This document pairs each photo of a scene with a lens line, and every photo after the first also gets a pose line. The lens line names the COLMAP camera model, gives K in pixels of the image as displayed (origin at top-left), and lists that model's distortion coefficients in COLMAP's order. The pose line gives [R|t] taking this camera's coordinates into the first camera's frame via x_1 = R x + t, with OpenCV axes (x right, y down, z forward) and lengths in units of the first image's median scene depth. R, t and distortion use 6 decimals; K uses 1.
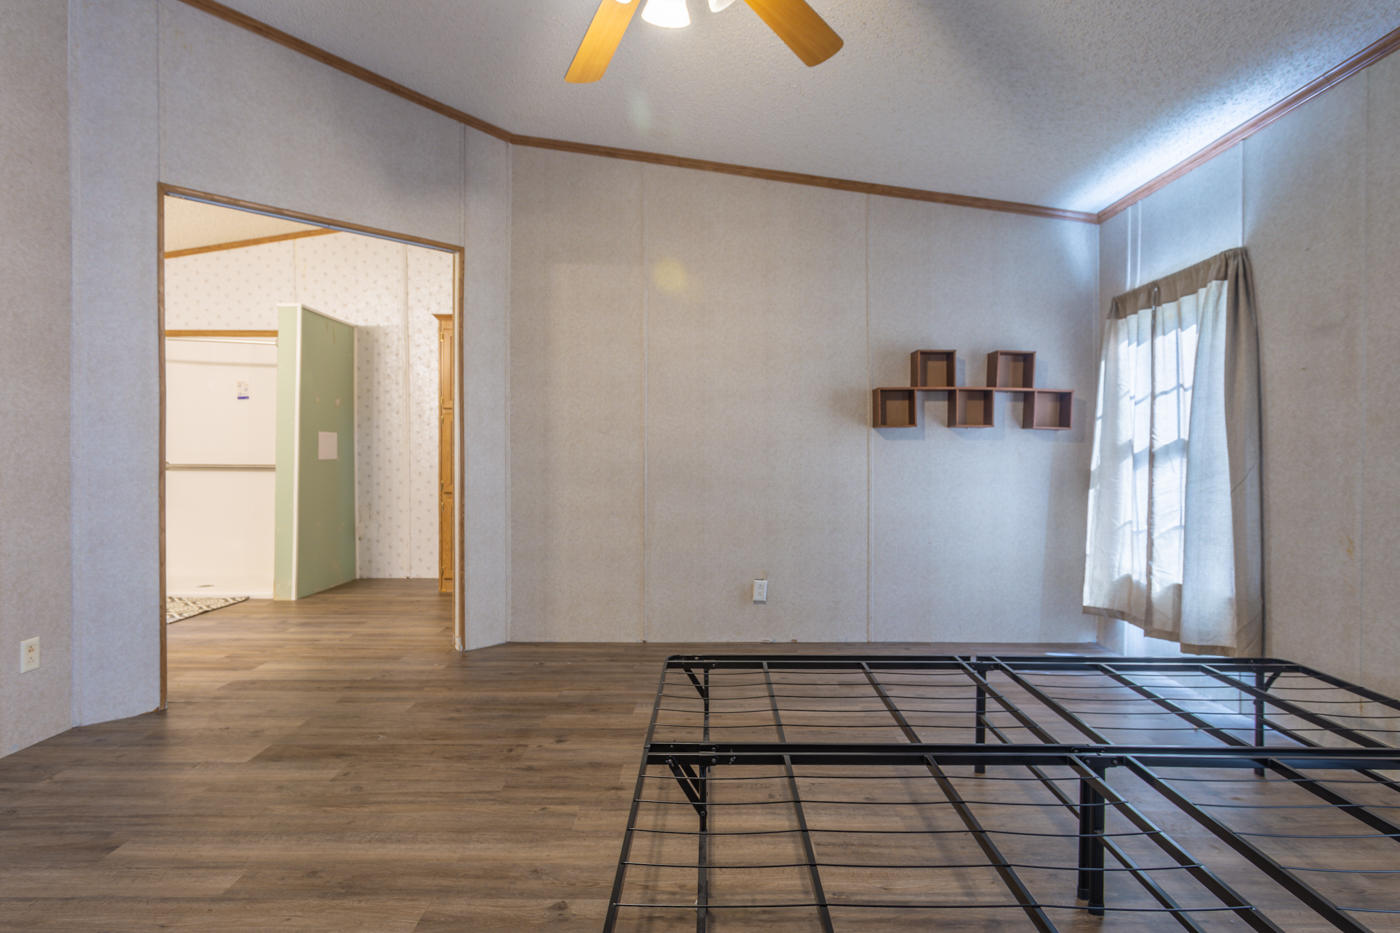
lens RADIAL K [[732.4, 0, 692.8], [0, 732.4, 463.5], [0, 0, 1]] dist [-0.005138, 0.004145]
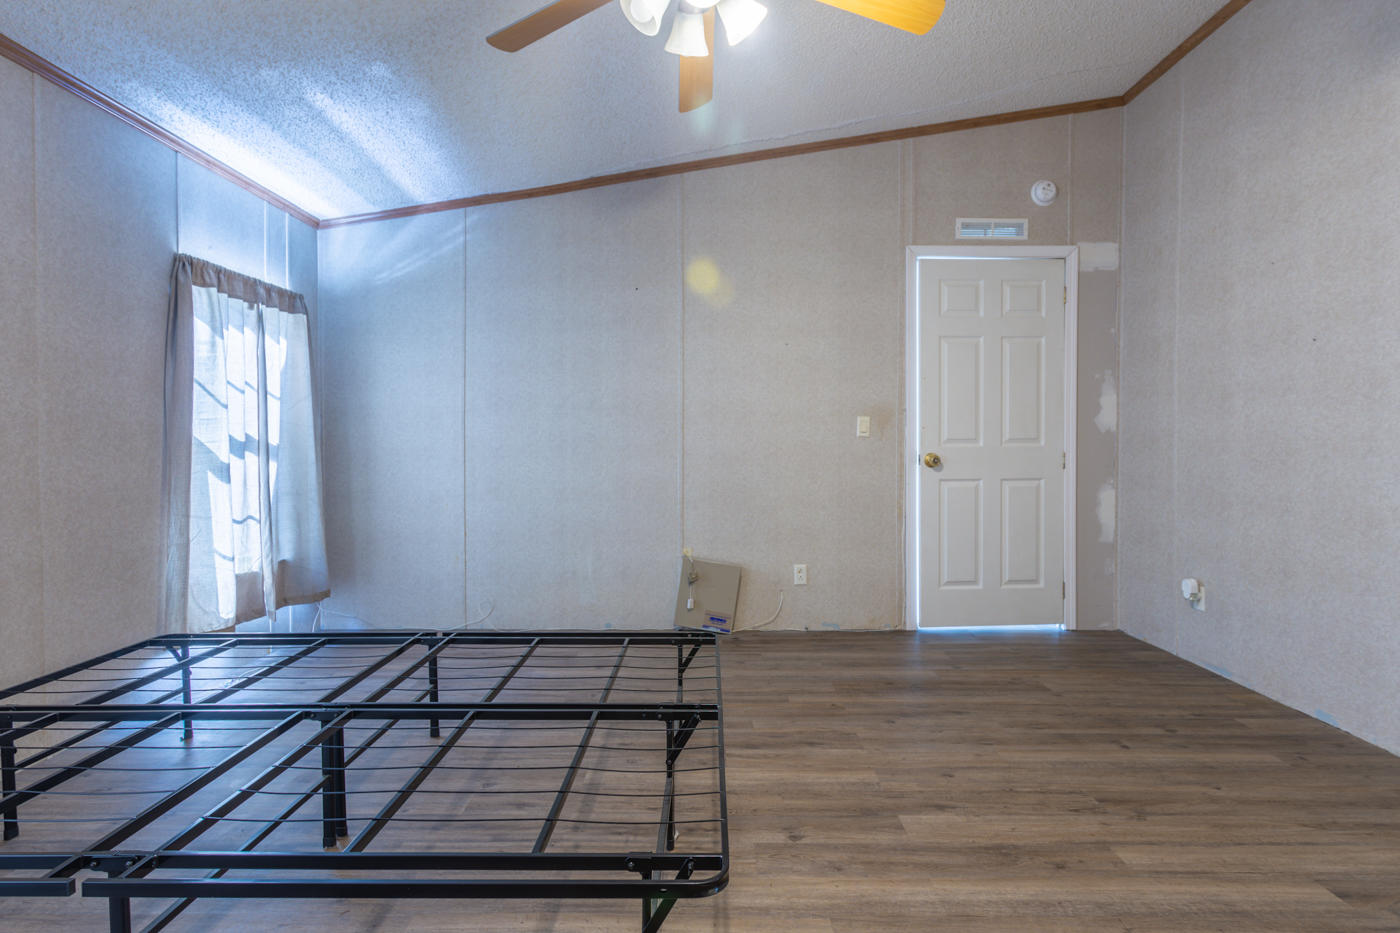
lens RADIAL K [[732.4, 0, 703.9], [0, 732.4, 464.3], [0, 0, 1]] dist [-0.005138, 0.004145]
pose [[-0.999572, 0.004208, -0.028947, -0.003042], [0.002962, 0.999074, 0.042927, -0.016939], [0.029101, 0.042823, -0.998659, 0.997775]]
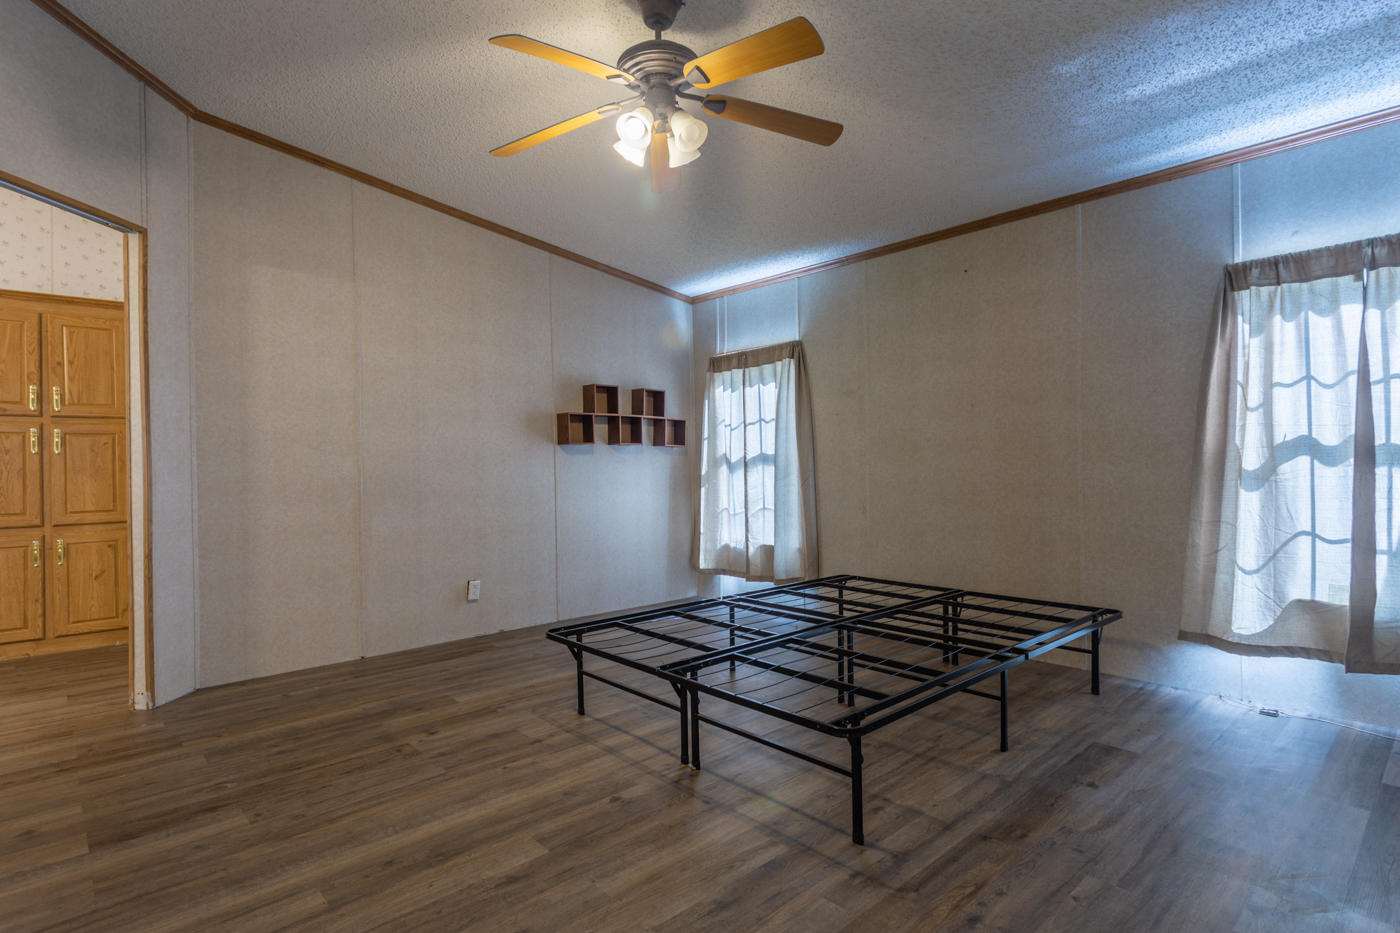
lens RADIAL K [[732.4, 0, 697.9], [0, 732.4, 464.0], [0, 0, 1]] dist [-0.005138, 0.004145]
pose [[0.723748, -0.012698, 0.689948, -0.468690], [0.025969, 0.999624, -0.008844, 0.000262], [-0.689576, 0.024318, 0.723805, -0.048343]]
